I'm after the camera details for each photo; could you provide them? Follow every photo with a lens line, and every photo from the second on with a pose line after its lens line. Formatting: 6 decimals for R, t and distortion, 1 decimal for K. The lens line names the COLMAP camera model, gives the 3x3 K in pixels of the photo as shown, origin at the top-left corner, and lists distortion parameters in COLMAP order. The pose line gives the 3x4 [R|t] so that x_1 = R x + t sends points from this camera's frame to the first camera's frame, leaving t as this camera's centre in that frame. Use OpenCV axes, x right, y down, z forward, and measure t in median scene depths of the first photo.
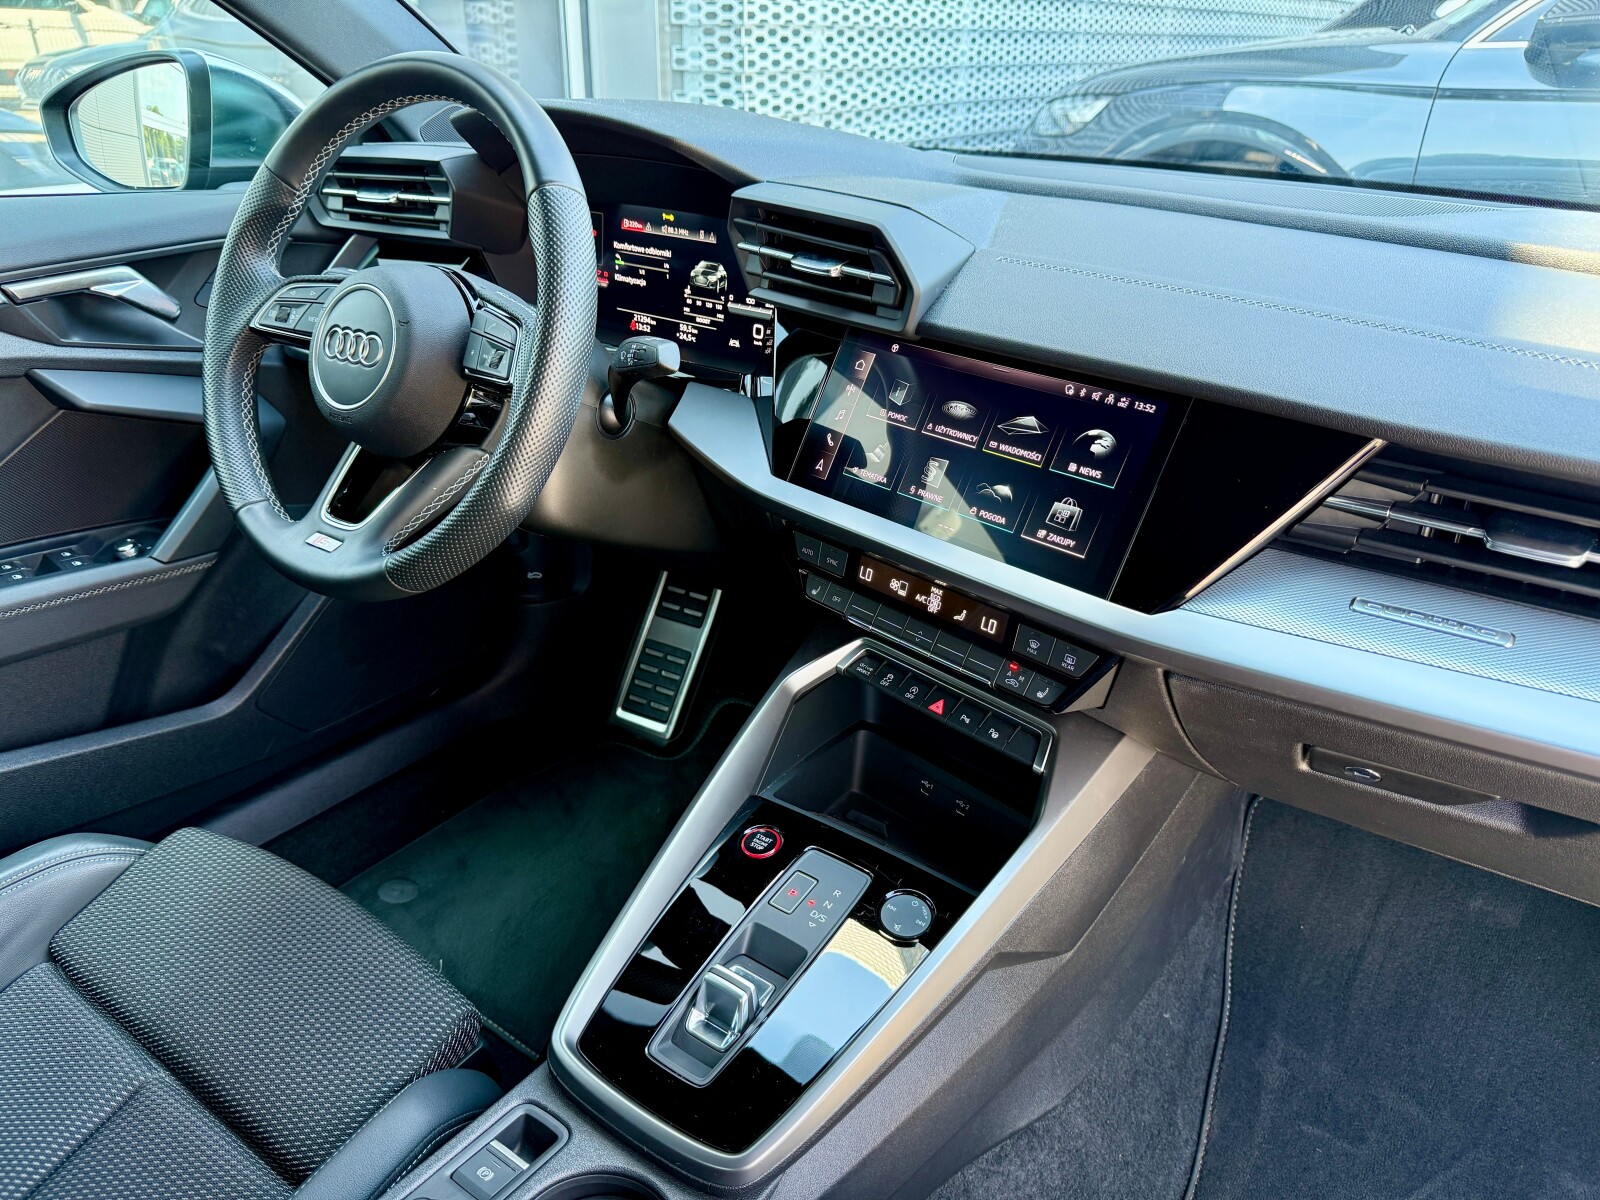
lens RADIAL K [[1137.9, 0, 799.5], [0, 1137.9, 607.4], [0, 0, 1]] dist [0.052797, -0.087178]
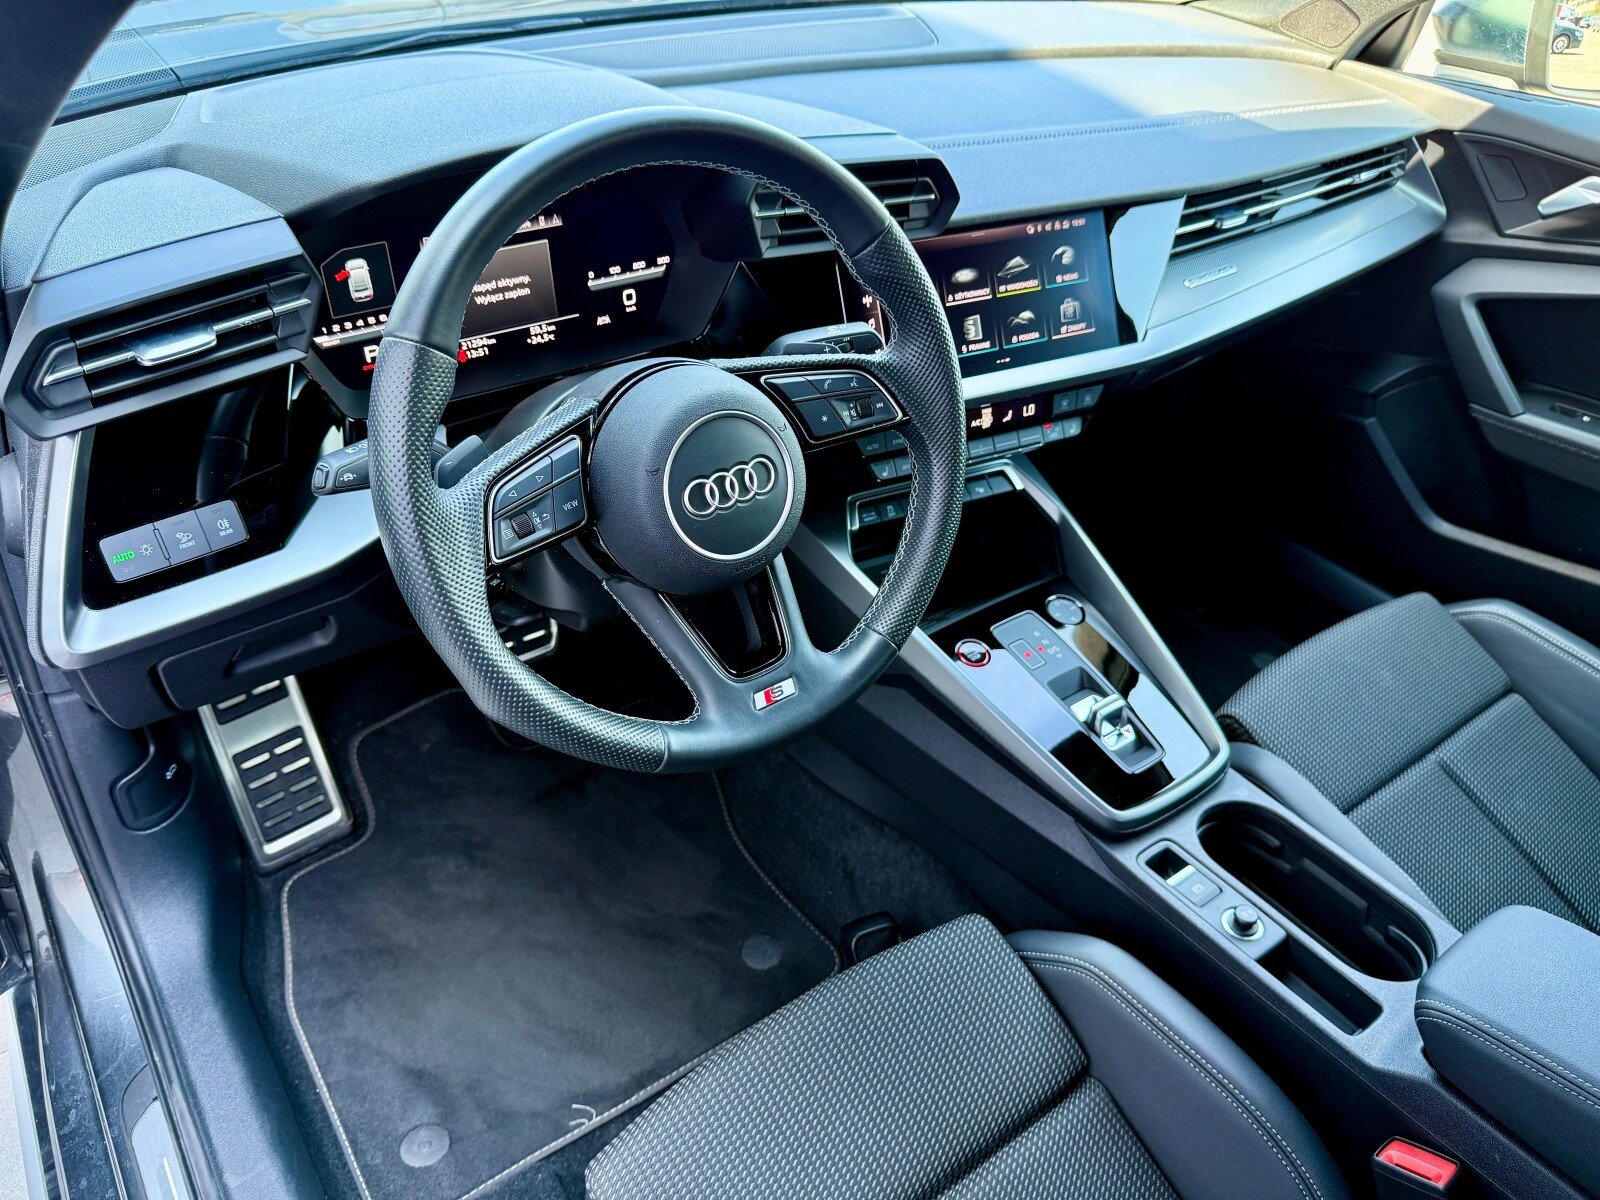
lens RADIAL K [[1137.9, 0, 786.9], [0, 1137.9, 609.8], [0, 0, 1]] dist [0.052797, -0.087178]
pose [[0.312402, -0.593373, 0.741831, -0.971653], [0.386038, 0.792827, 0.471594, -0.493992], [-0.867975, 0.139048, 0.476745, 0.538599]]
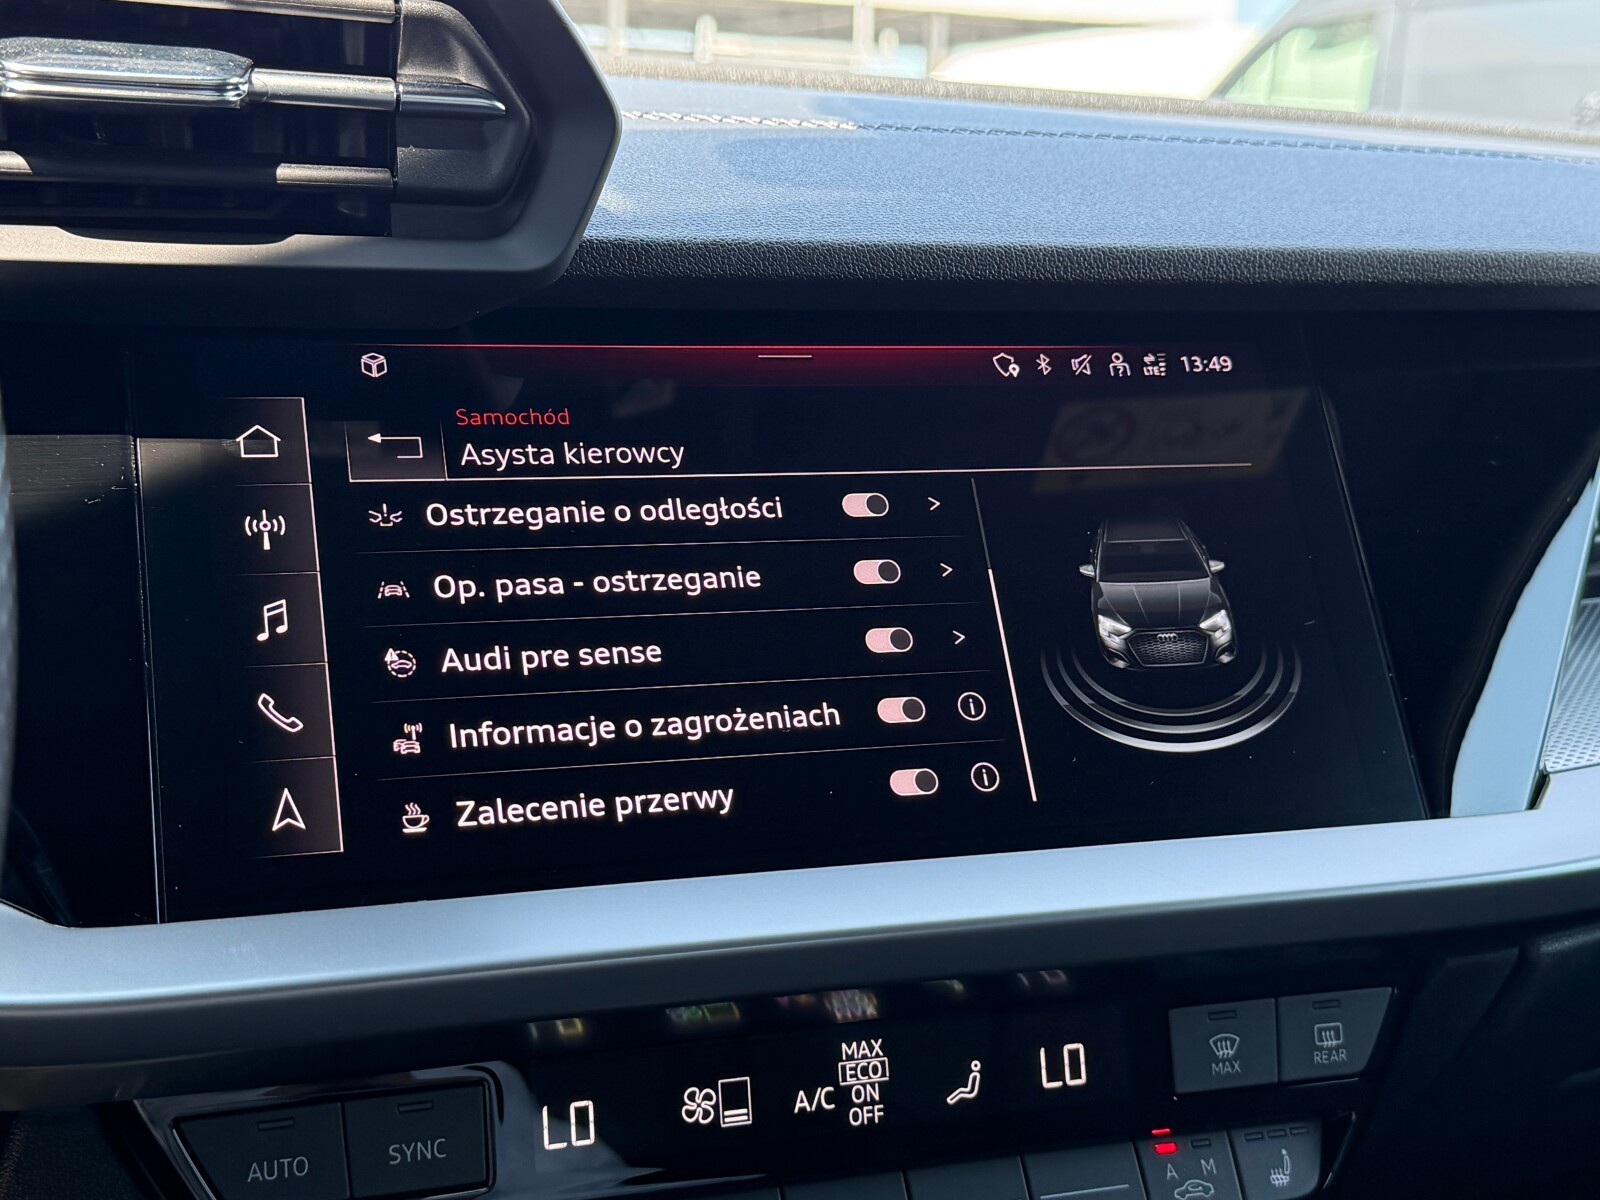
lens RADIAL K [[2203.4, 0, 803.5], [0, 2203.4, 600.8], [0, 0, 1]] dist [0.086561, 0.000000]
pose [[0.412253, -0.155843, 0.897641, -0.364727], [0.389586, 0.920793, -0.019060, -0.109299], [-0.823572, 0.357566, 0.440314, 0.633626]]
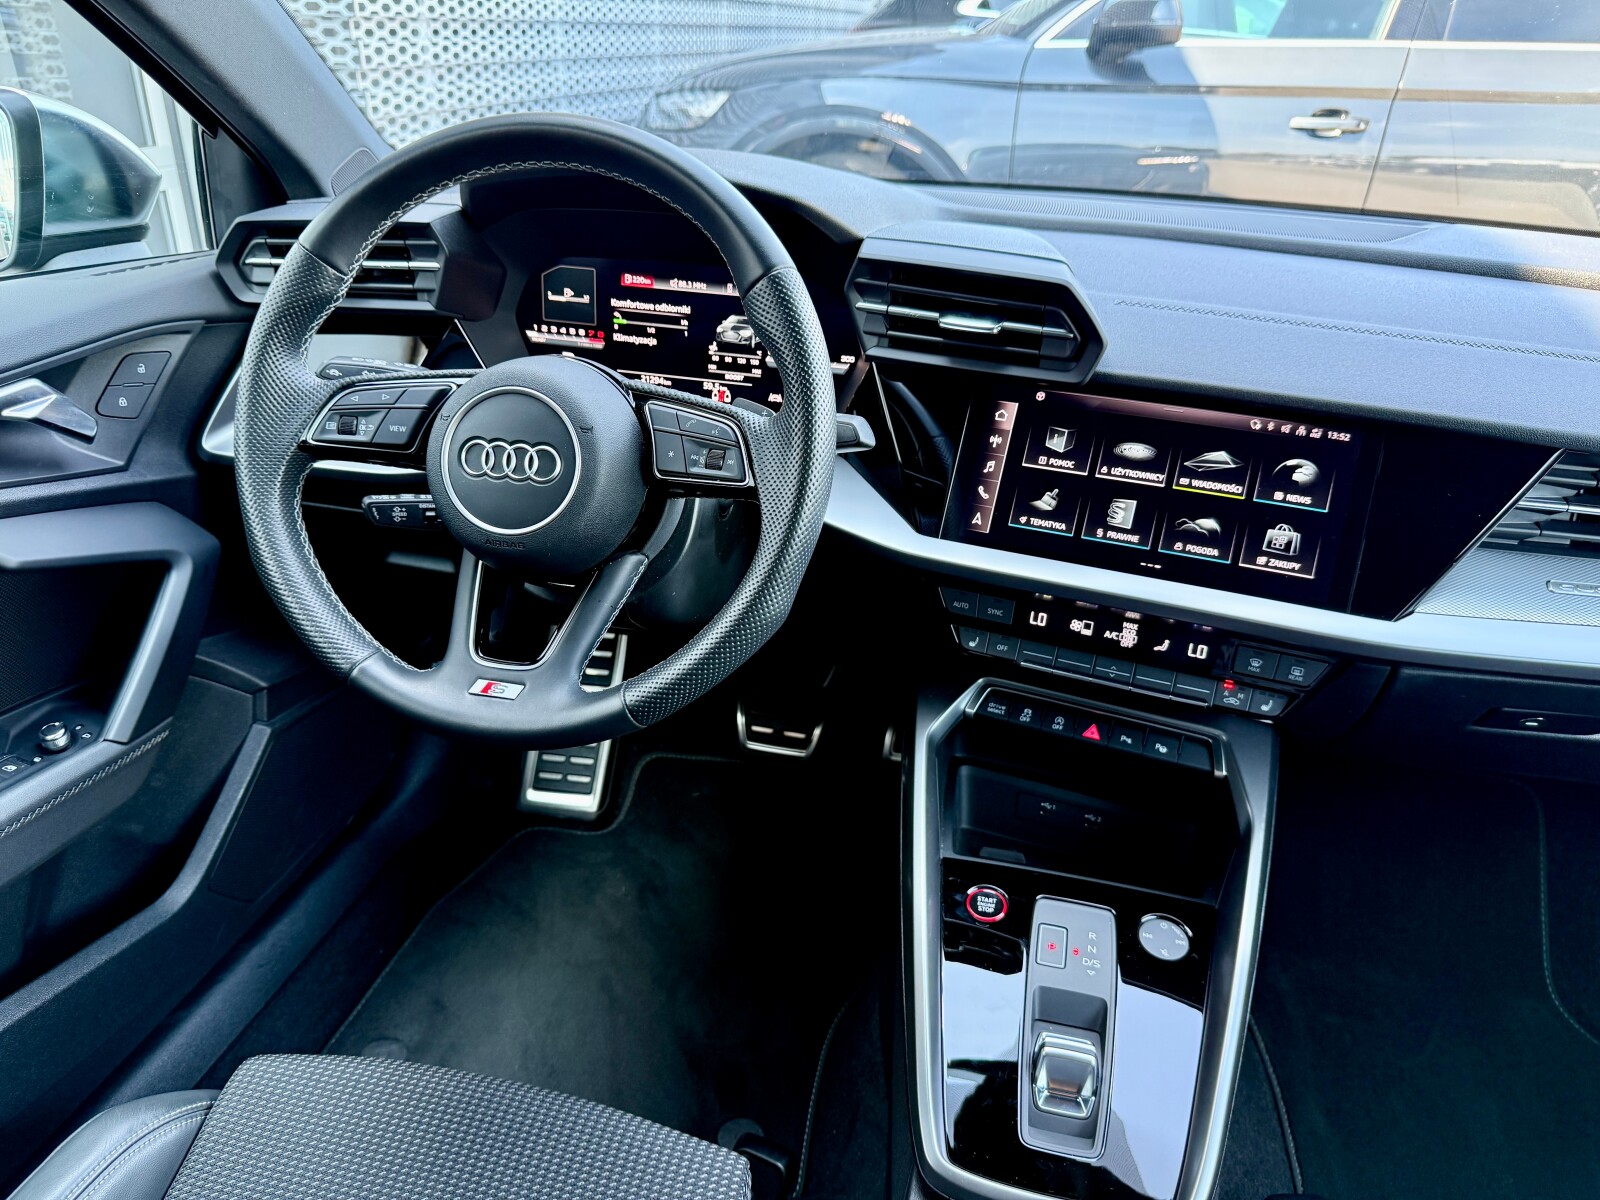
lens RADIAL K [[1137.9, 0, 792.2], [0, 1137.9, 609.3], [0, 0, 1]] dist [0.052797, -0.087178]
pose [[0.924624, -0.164229, 0.343657, -0.467718], [0.158735, 0.986328, 0.044270, -0.112227], [-0.346229, 0.013617, 0.938051, 0.116405]]
